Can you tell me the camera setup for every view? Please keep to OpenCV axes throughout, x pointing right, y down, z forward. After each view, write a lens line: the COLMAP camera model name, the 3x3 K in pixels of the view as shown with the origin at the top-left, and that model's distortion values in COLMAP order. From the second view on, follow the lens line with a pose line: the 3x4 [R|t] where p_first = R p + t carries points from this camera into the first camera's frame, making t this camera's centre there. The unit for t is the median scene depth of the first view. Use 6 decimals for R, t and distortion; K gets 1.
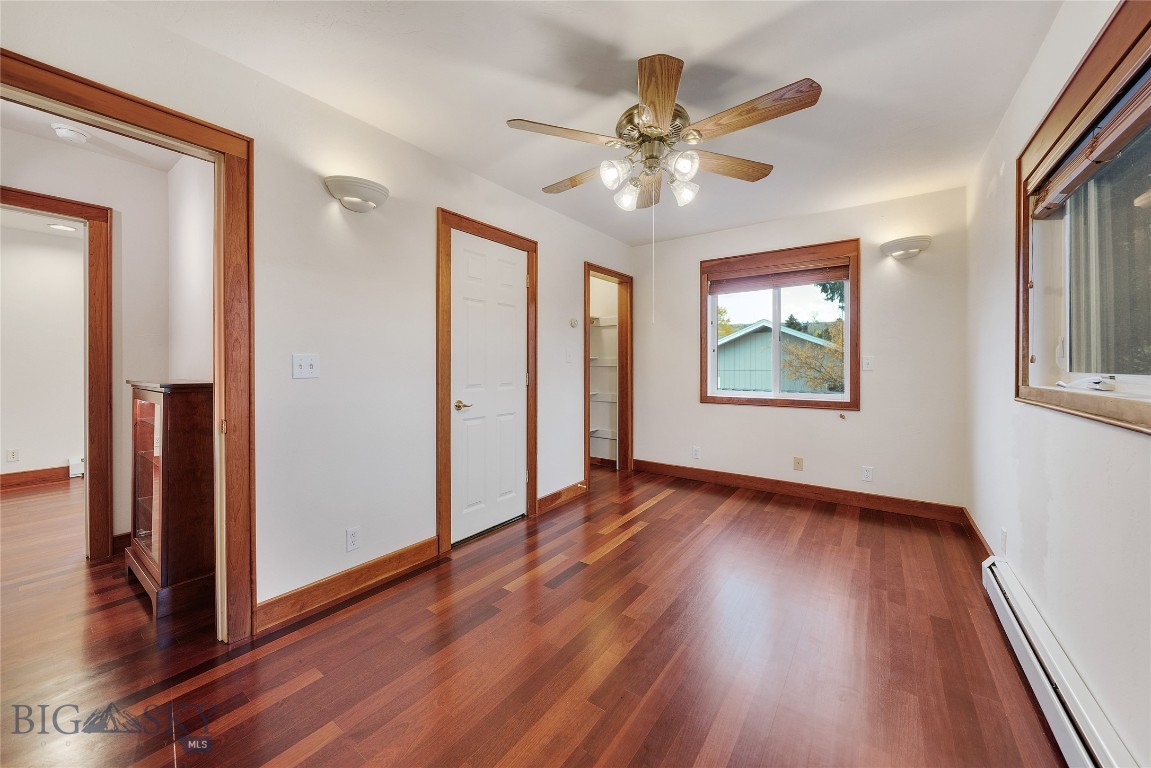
lens RADIAL K [[429.3, 0, 562.2], [0, 429.3, 365.8], [0, 0, 1]] dist [-0.000346, -0.000017]
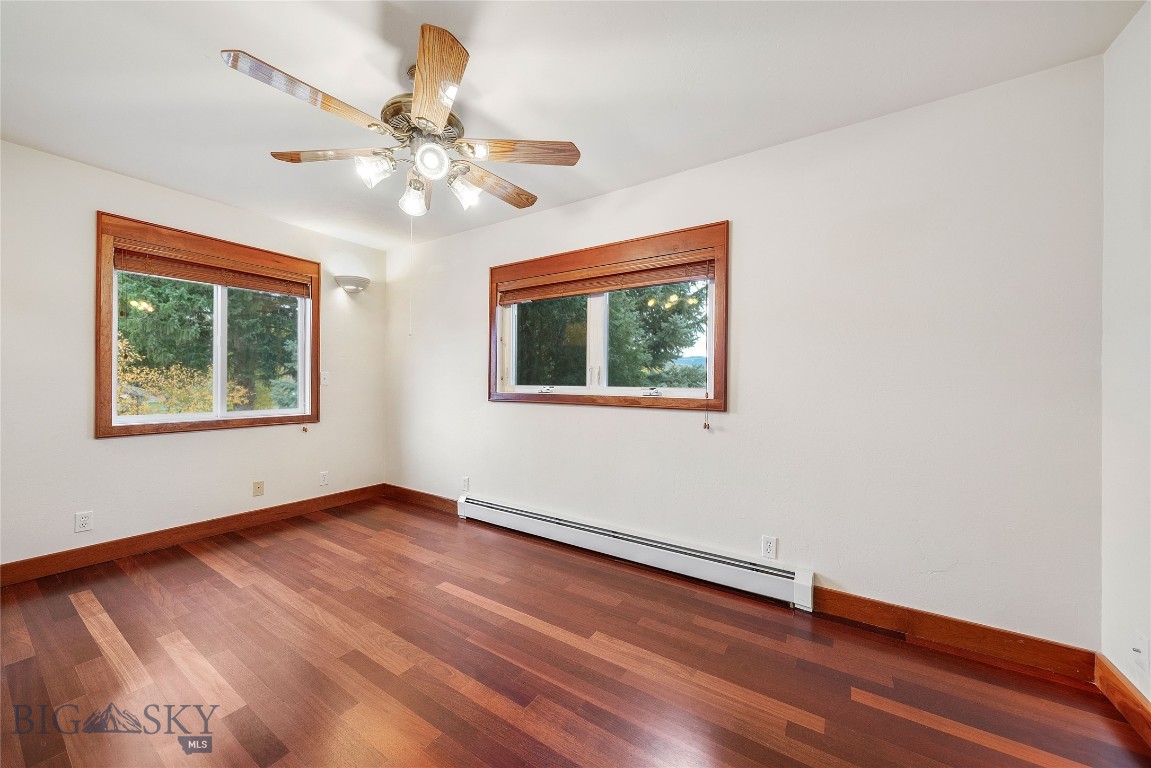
lens RADIAL K [[426.6, 0, 580.5], [0, 426.6, 385.0], [0, 0, 1]] dist [-0.001076, -0.000073]
pose [[-0.092596, -0.008911, 0.995664, -0.441473], [-0.007544, 0.999938, 0.008248, -0.002517], [-0.995675, -0.006748, -0.092658, 0.442357]]
